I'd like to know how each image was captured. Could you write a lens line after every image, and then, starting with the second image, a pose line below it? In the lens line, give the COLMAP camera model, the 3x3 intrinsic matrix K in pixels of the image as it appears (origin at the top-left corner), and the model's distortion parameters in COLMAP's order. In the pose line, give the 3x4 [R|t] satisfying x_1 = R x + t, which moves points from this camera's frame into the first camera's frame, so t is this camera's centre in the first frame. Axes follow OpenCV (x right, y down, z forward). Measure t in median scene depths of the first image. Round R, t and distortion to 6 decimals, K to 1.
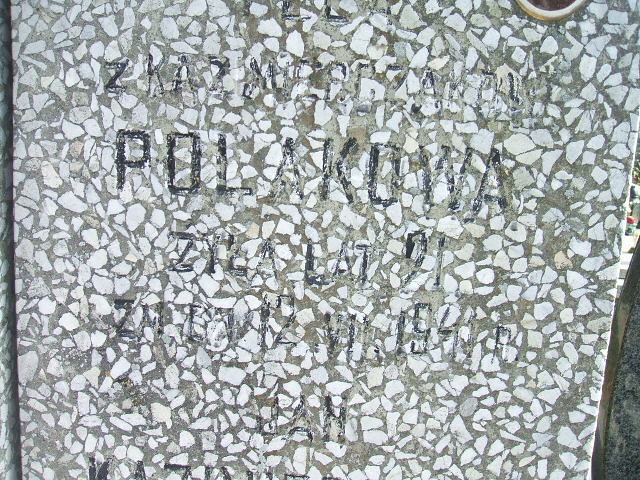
lens RADIAL K [[710.5, 0, 322.3], [0, 710.5, 261.4], [0, 0, 1]] dist [-0.163787, 0.204733]
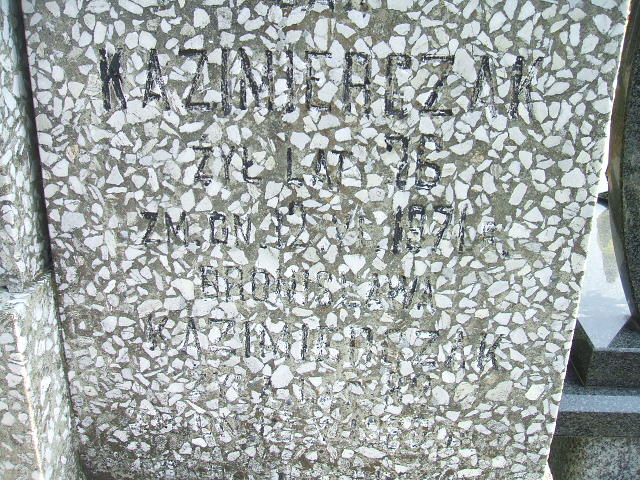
lens RADIAL K [[710.5, 0, 322.3], [0, 710.5, 261.4], [0, 0, 1]] dist [-0.163787, 0.204733]
pose [[0.999373, -0.035348, 0.002129, -0.043162], [0.034153, 0.977986, 0.205858, 0.388610], [-0.009359, -0.205656, 0.978580, 0.005992]]
